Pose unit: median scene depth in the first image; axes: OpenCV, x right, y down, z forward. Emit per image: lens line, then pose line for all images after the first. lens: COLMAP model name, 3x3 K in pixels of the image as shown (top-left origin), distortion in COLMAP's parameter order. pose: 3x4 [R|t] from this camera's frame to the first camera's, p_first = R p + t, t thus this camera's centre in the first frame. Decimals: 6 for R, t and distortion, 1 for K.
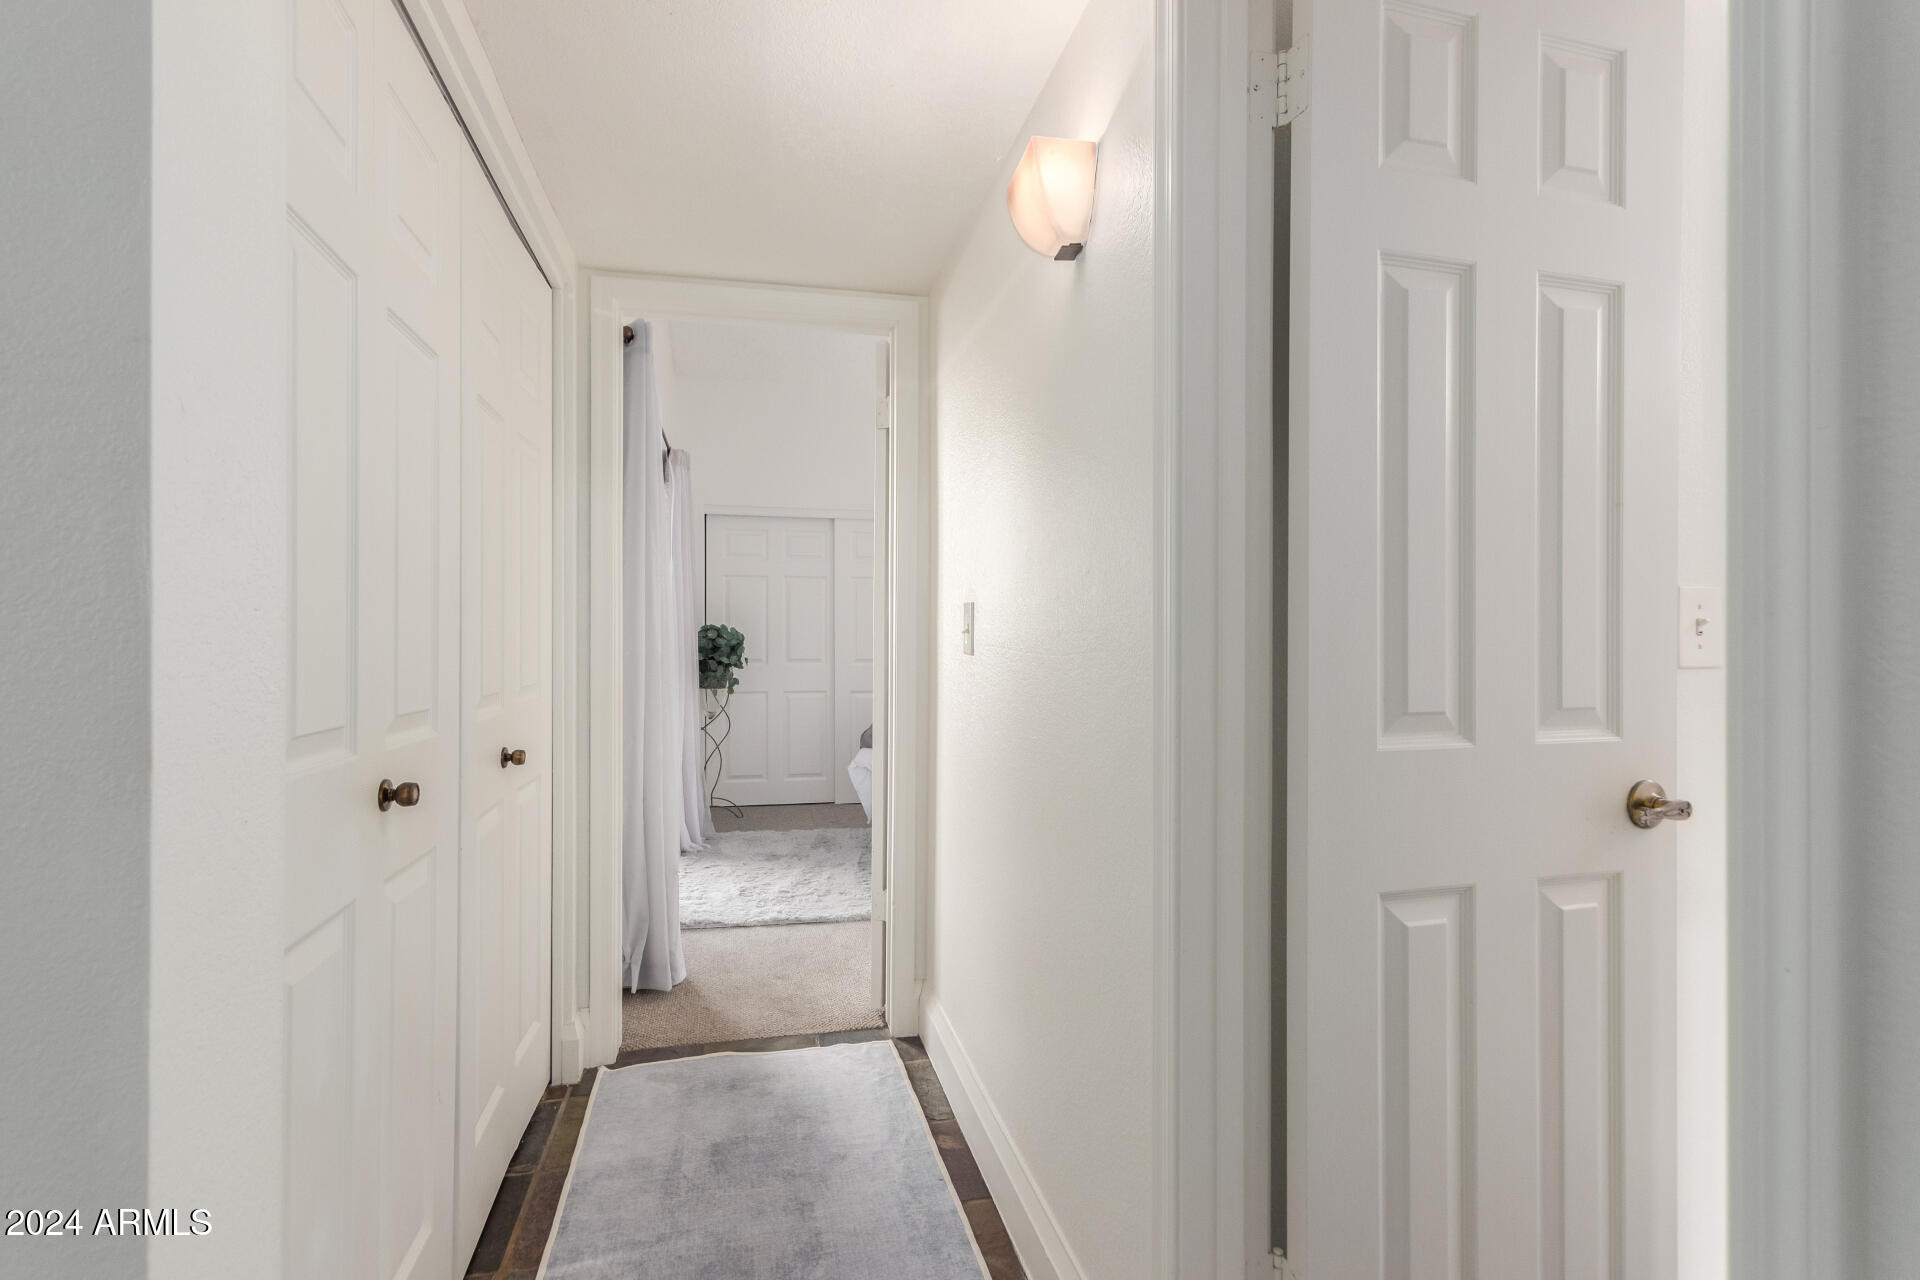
lens RADIAL K [[894.8, 0, 953.4], [0, 894.8, 641.3], [0, 0, 1]] dist [0.015139, -0.003230]
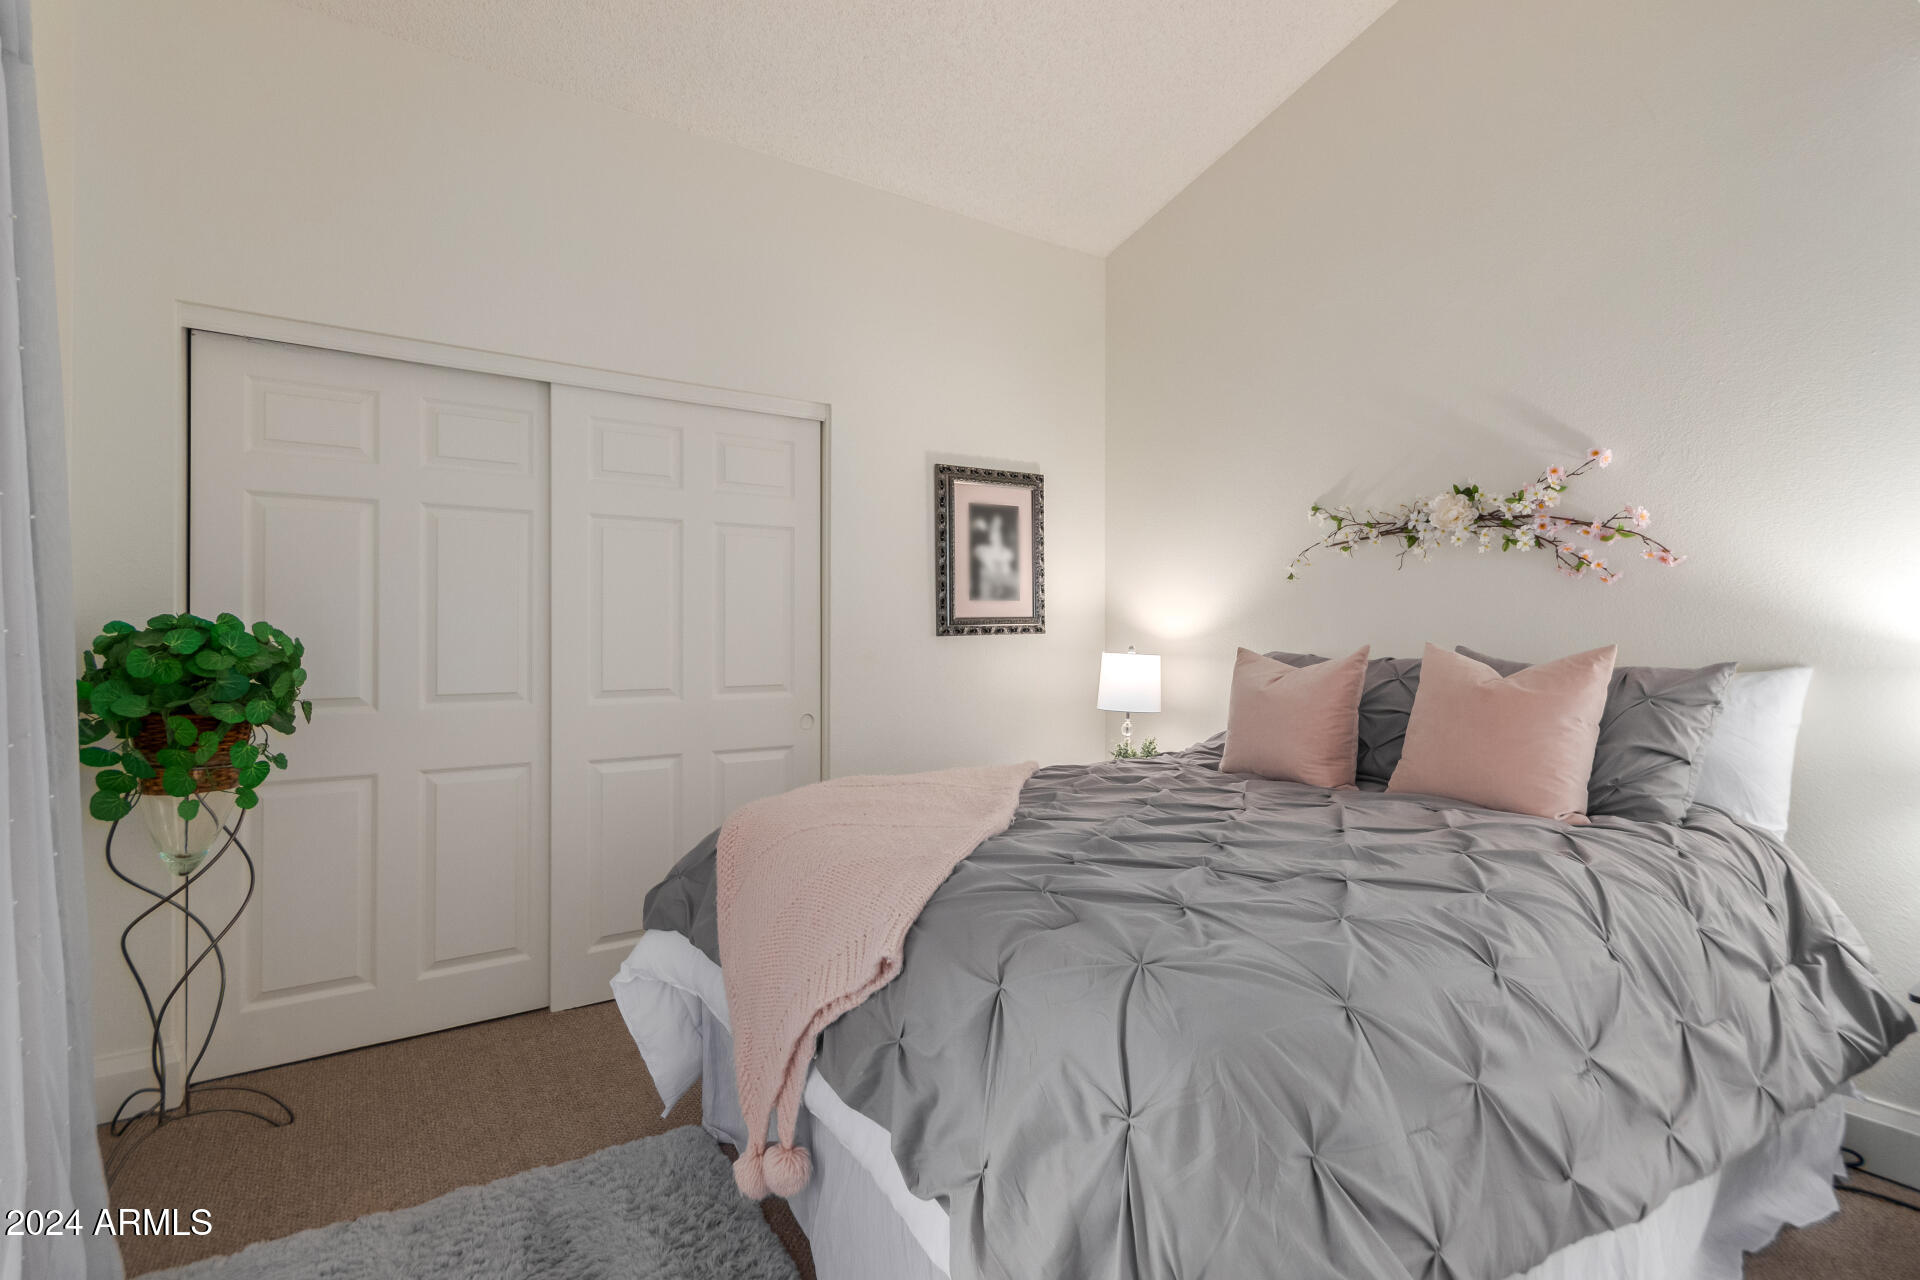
lens RADIAL K [[894.8, 0, 971.7], [0, 894.8, 626.8], [0, 0, 1]] dist [0.015139, -0.003230]
pose [[0.937150, 0.002870, 0.348915, -0.101417], [-0.001801, 0.999993, -0.003387, -0.012919], [-0.348923, 0.002545, 0.937148, 0.550820]]
